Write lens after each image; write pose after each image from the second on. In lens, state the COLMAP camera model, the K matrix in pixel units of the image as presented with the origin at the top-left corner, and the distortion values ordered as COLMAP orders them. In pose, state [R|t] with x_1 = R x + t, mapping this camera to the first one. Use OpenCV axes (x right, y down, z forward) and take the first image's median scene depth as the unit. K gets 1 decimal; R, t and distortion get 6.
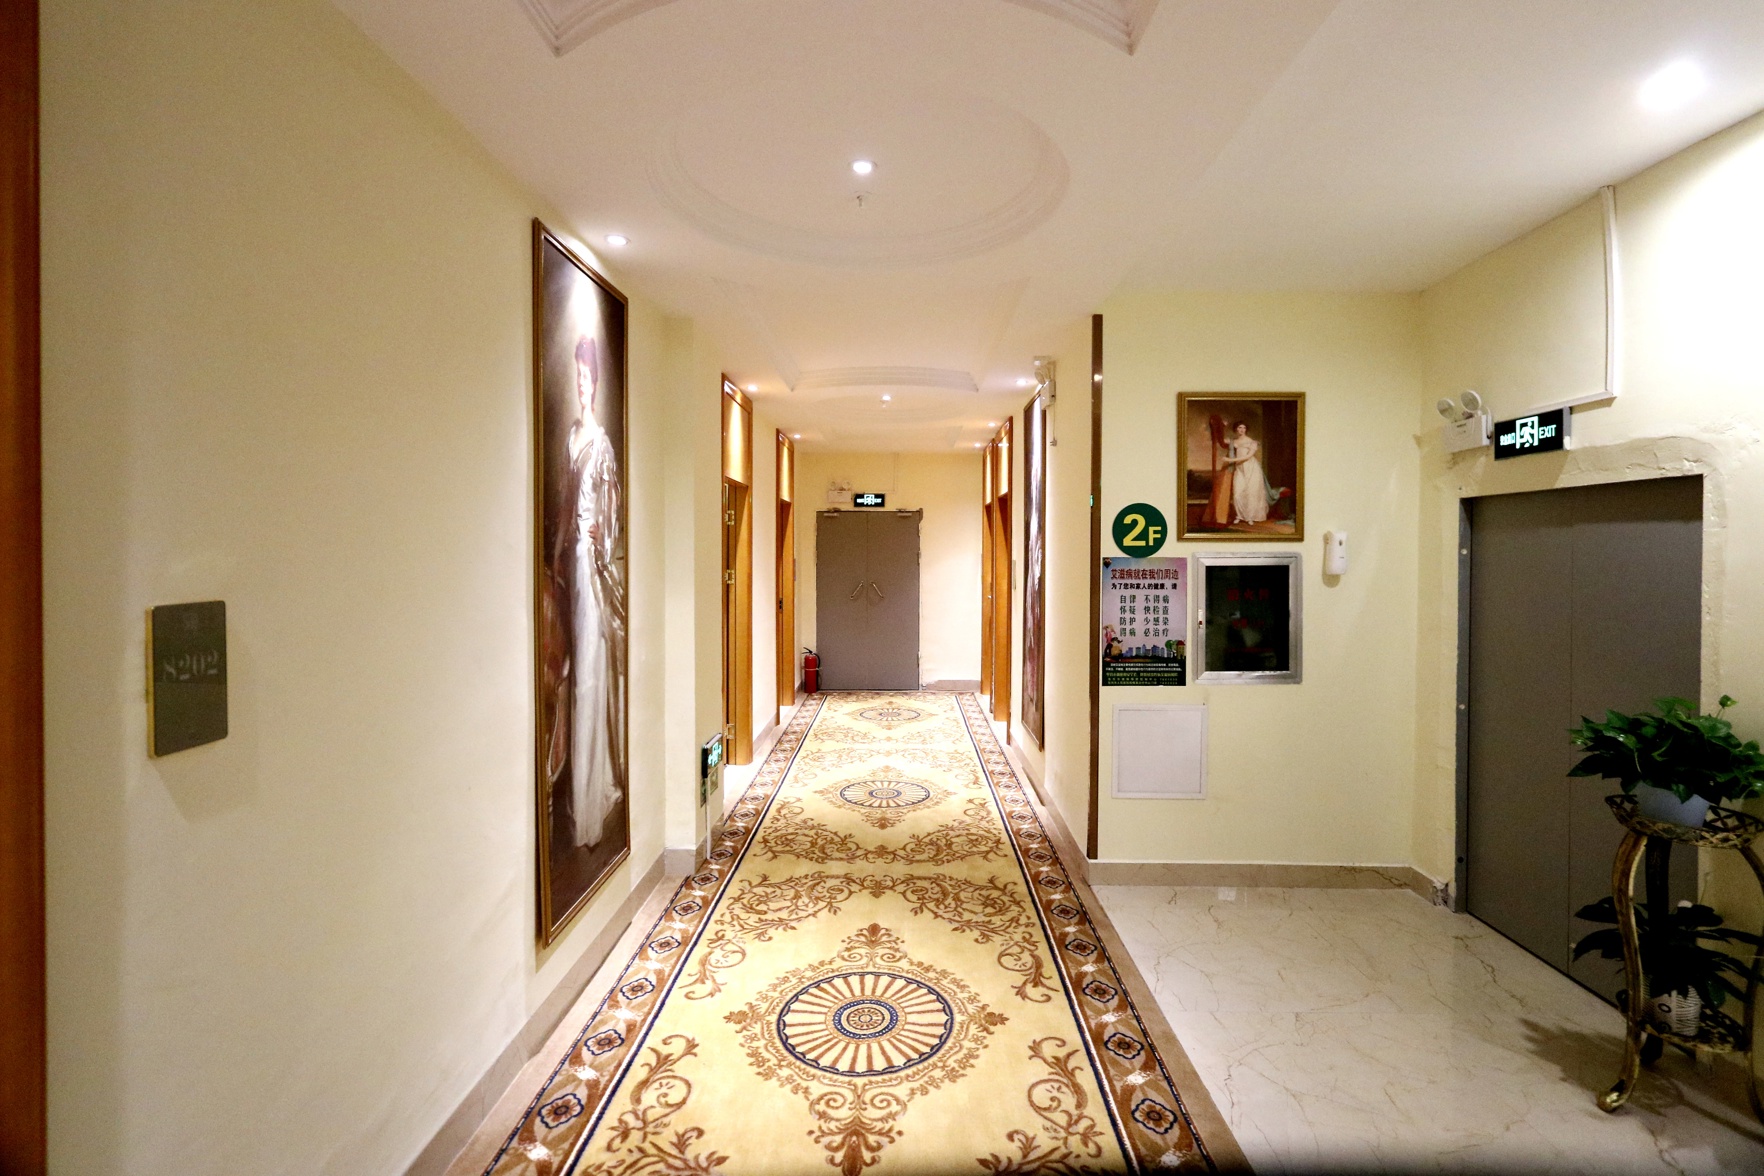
lens RADIAL K [[795.6, 0, 904.5], [0, 795.6, 563.7], [0, 0, 1]] dist [0.010337, -0.002963]
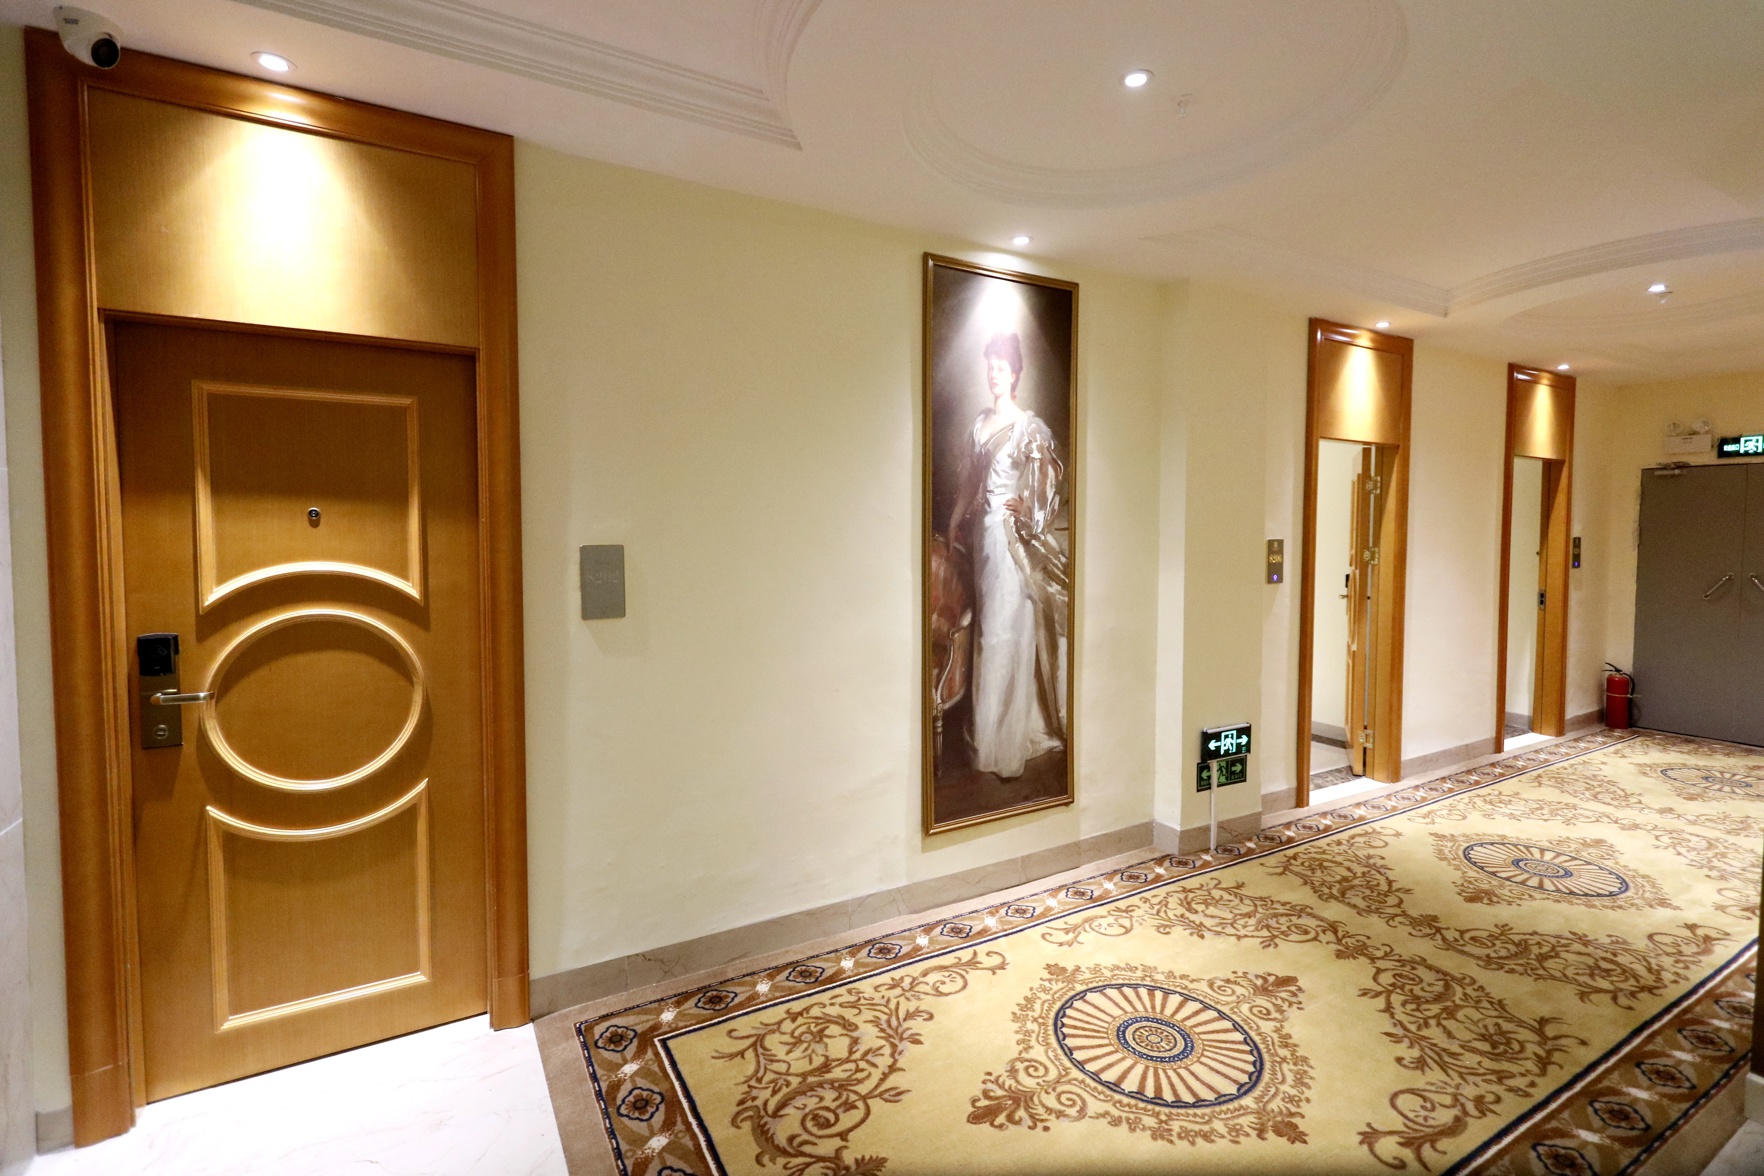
lens RADIAL K [[795.6, 0, 883.0], [0, 795.6, 573.6], [0, 0, 1]] dist [0.010337, -0.002963]
pose [[0.507538, 0.040575, -0.860673, 0.474651], [-0.011823, 0.999125, 0.040130, 0.013662], [0.861548, -0.010192, 0.507573, 0.249405]]
